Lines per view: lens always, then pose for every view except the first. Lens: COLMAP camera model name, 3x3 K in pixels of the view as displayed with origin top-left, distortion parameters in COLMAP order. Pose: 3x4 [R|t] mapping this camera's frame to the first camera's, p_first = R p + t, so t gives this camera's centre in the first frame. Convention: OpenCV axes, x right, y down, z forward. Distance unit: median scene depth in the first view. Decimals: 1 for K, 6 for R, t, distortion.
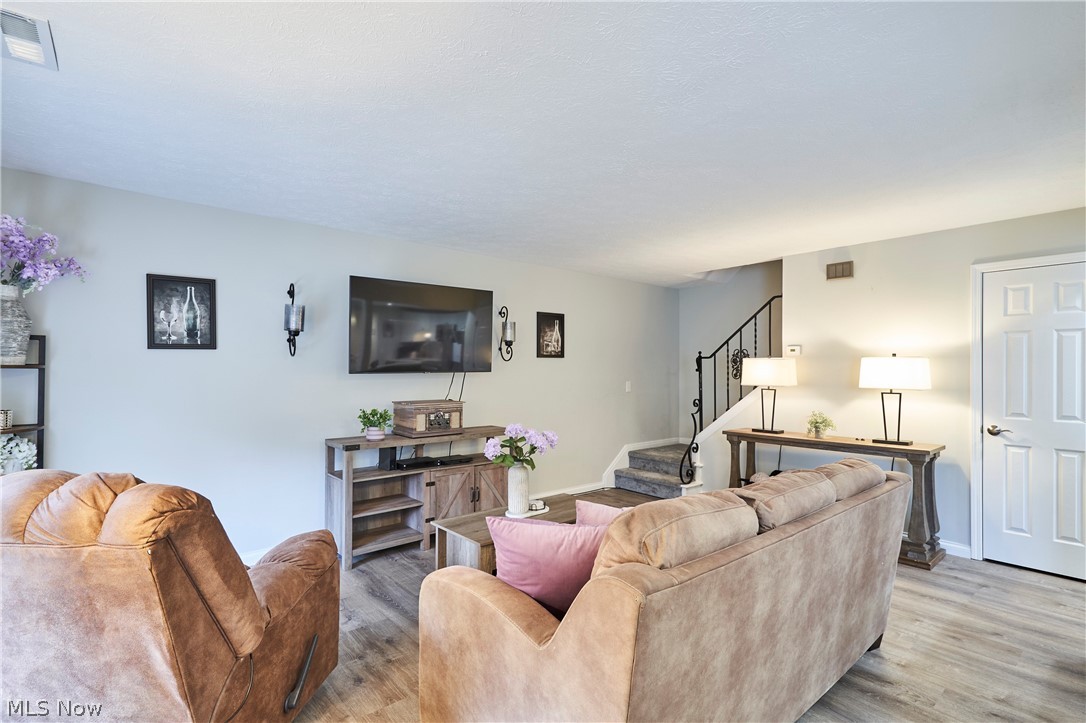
lens RADIAL K [[504.6, 0, 555.6], [0, 504.6, 367.5], [0, 0, 1]] dist [-0.001702, -0.000235]
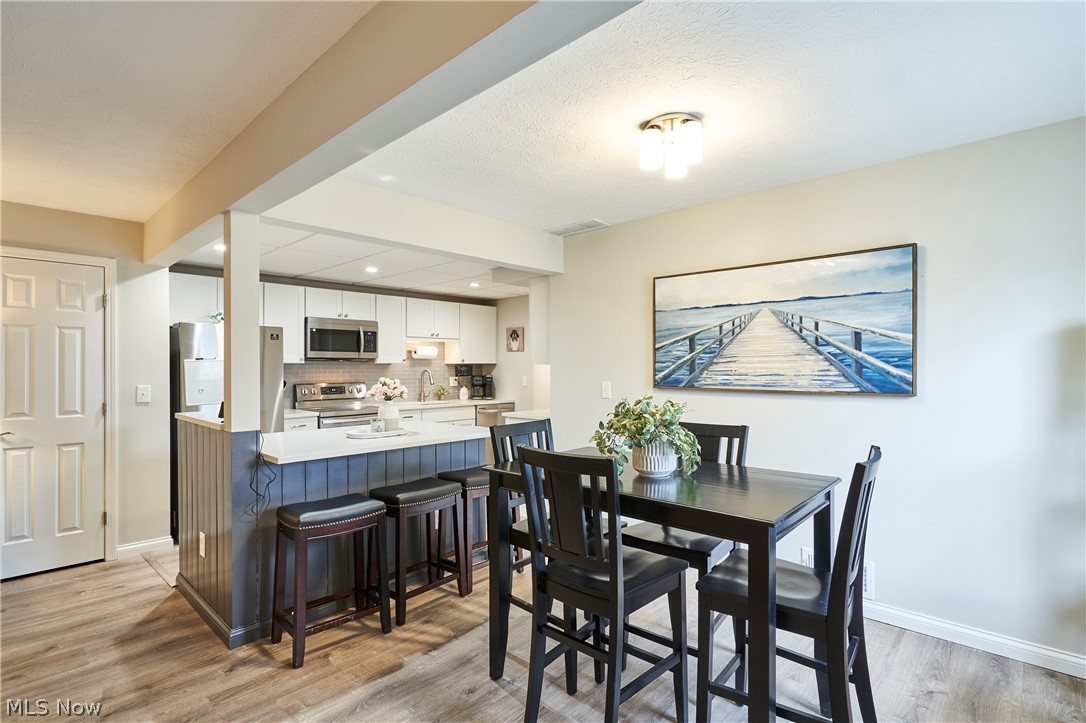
lens RADIAL K [[514.2, 0, 534.4], [0, 514.2, 364.7], [0, 0, 1]] dist [-0.012376, -0.000160]
pose [[-0.083152, 0.001415, 0.996536, -0.104998], [-0.003667, 0.999992, -0.001726, -0.000160], [-0.996530, -0.003798, -0.083146, 0.137779]]
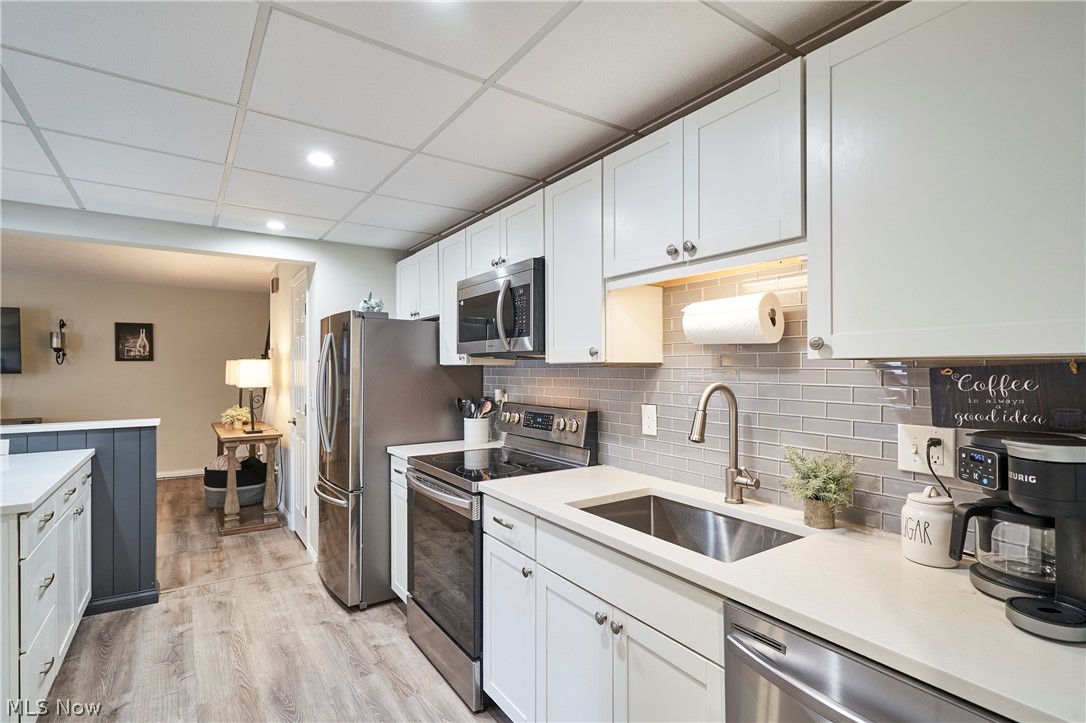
lens RADIAL K [[504.6, 0, 545.8], [0, 504.6, 373.0], [0, 0, 1]] dist [-0.001702, -0.000235]
pose [[0.995760, -0.004128, -0.091895, 1.695180], [0.005346, 0.999901, 0.013010, -0.002294], [0.091833, -0.013446, 0.995684, -0.134448]]
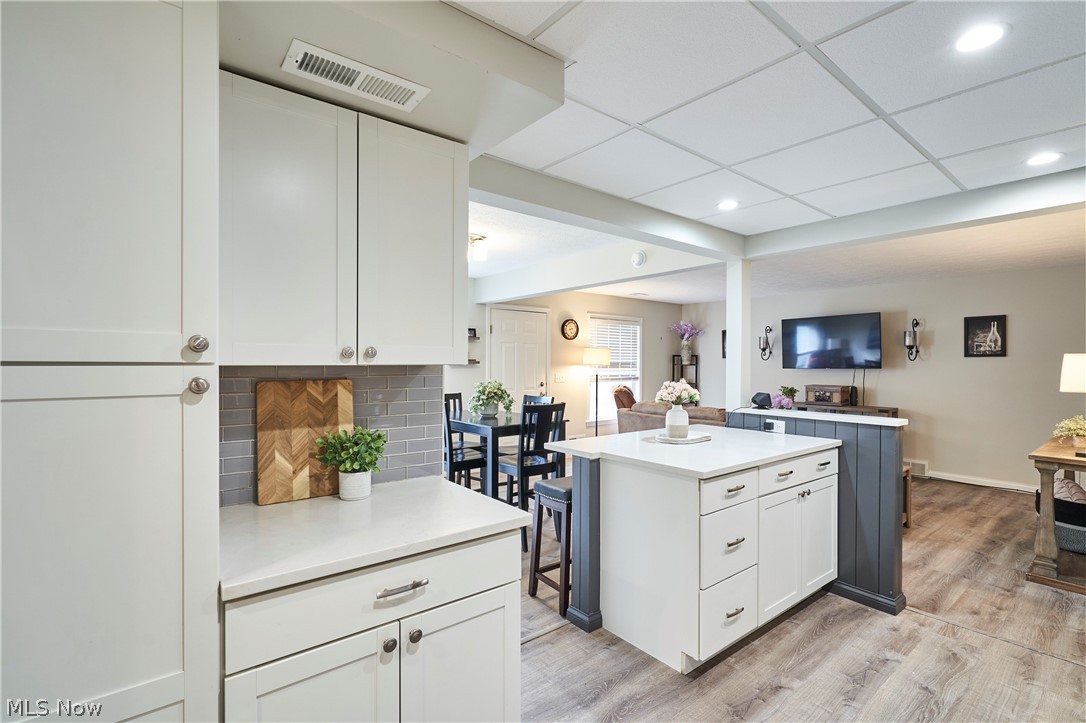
lens RADIAL K [[504.6, 0, 553.6], [0, 504.6, 365.0], [0, 0, 1]] dist [-0.001702, -0.000235]
pose [[-0.015382, 0.000309, -0.999882, 1.766515], [-0.001288, 0.999999, 0.000329, -0.001401], [0.999881, 0.001293, -0.015382, 0.131314]]
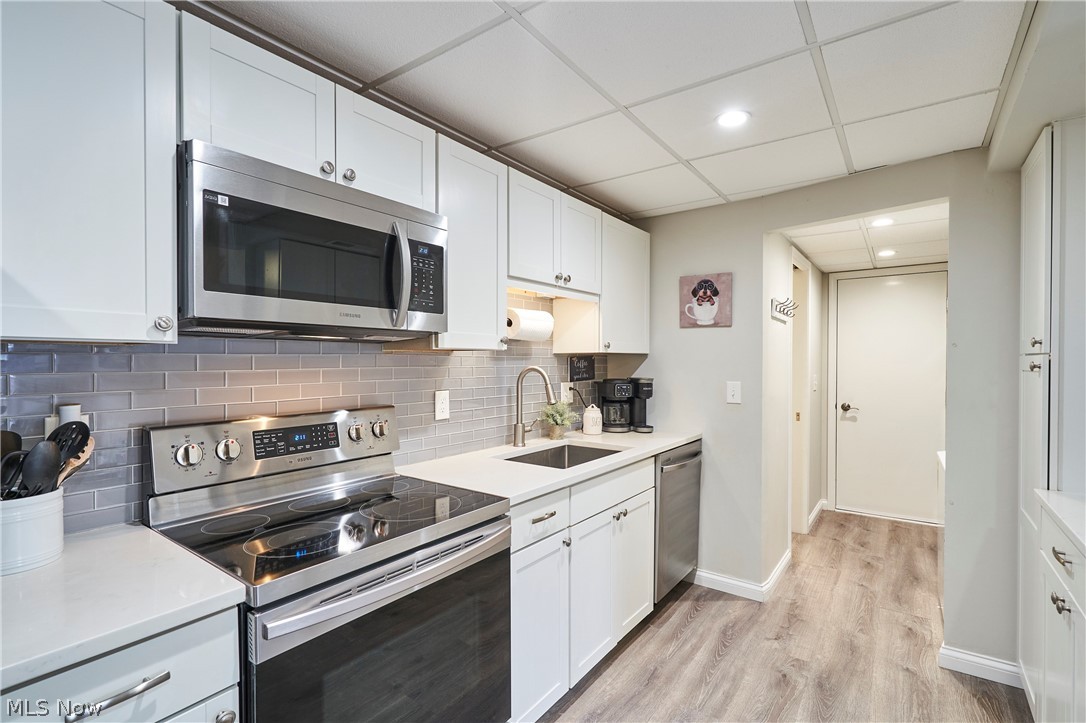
lens RADIAL K [[504.6, 0, 549.7], [0, 504.6, 366.9], [0, 0, 1]] dist [-0.001702, -0.000235]
pose [[-0.235245, -0.017206, 0.971784, 1.085494], [-0.006606, 0.999849, 0.016104, 0.003757], [-0.971914, -0.002631, -0.235324, 0.529900]]
